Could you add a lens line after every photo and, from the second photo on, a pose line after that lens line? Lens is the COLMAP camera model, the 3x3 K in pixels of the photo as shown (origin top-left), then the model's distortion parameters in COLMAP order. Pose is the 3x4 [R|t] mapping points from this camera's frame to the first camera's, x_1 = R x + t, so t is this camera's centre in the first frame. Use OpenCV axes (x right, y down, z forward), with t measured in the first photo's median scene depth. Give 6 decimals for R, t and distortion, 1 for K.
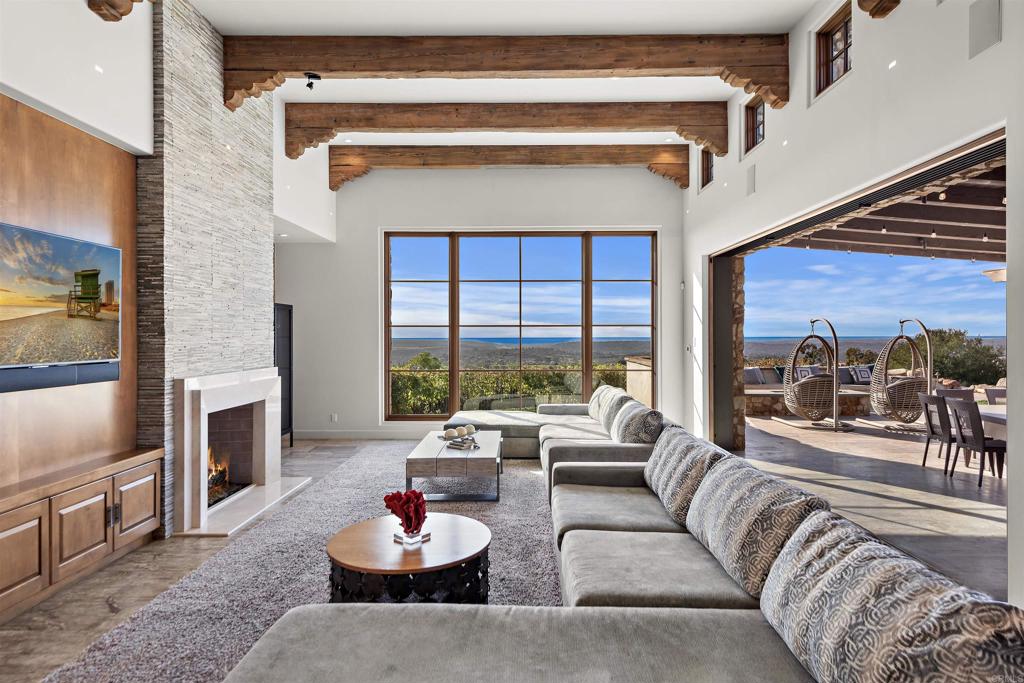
lens RADIAL K [[615.9, 0, 512.0], [0, 615.9, 341.5], [0, 0, 1]] dist [-0.001620, -0.000845]
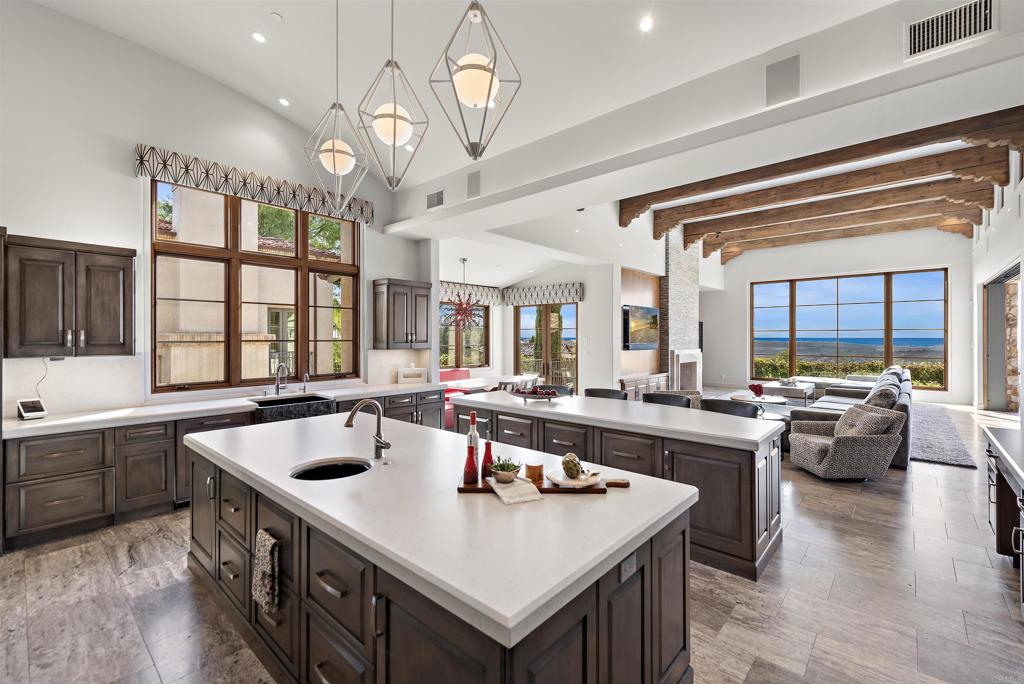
lens RADIAL K [[442.4, 0, 512.0], [0, 442.4, 342.0], [0, 0, 1]] dist [-0.001289, -0.000006]
pose [[0.765311, 0.006958, -0.643624, 0.130937], [-0.006677, 0.999974, 0.002871, 0.011559], [0.643627, 0.002101, 0.765337, -0.618601]]
